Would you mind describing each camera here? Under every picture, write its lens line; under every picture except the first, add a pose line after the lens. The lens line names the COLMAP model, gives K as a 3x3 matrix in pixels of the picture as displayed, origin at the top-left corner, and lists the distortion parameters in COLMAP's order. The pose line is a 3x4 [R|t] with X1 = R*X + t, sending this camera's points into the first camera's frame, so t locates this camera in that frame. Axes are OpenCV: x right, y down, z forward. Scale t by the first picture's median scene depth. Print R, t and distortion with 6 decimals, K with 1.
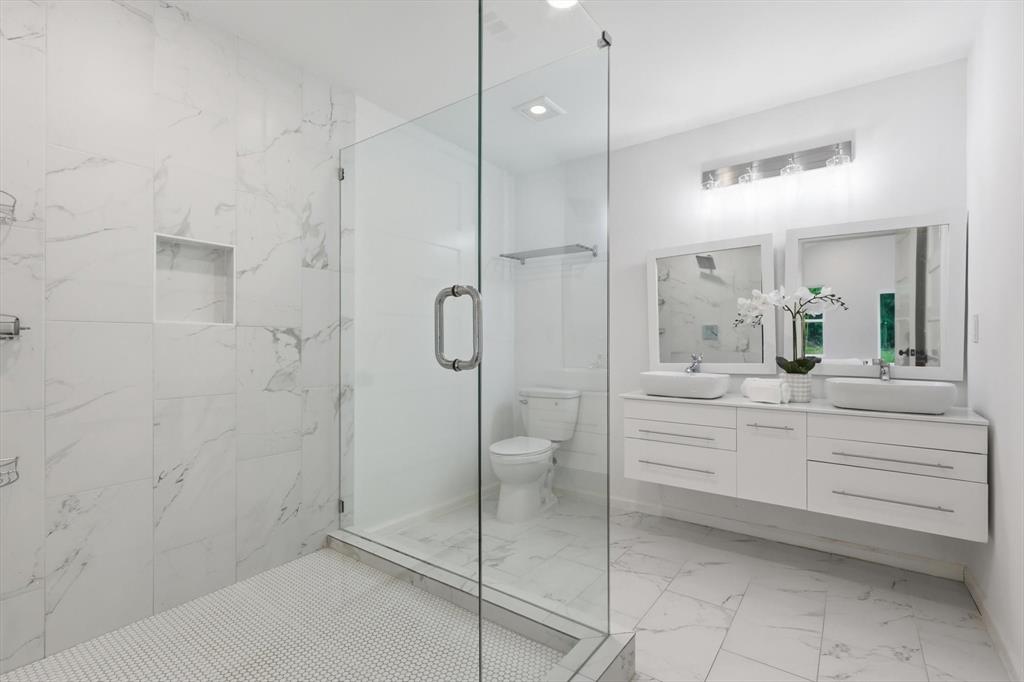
lens RADIAL K [[461.9, 0, 514.4], [0, 461.9, 343.5], [0, 0, 1]] dist [0.010968, -0.000863]
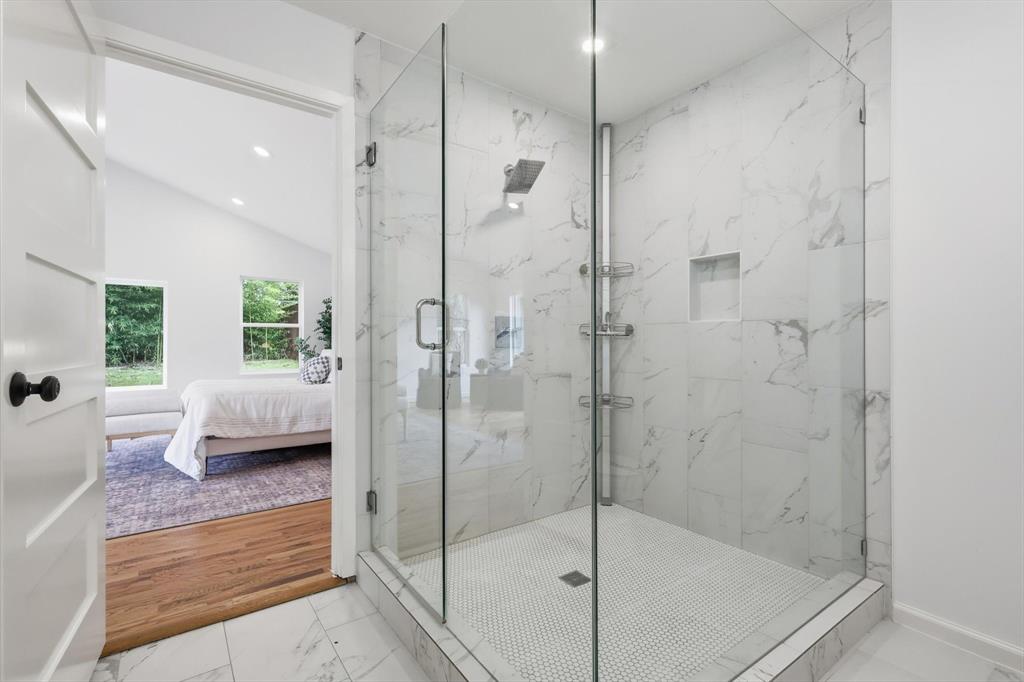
lens RADIAL K [[461.9, 0, 514.6], [0, 461.9, 339.6], [0, 0, 1]] dist [0.010968, -0.000863]
pose [[-0.285870, -0.004644, -0.958257, 0.574785], [0.000226, 0.999988, -0.004914, 0.011574], [0.958268, -0.001621, -0.285866, 0.718910]]
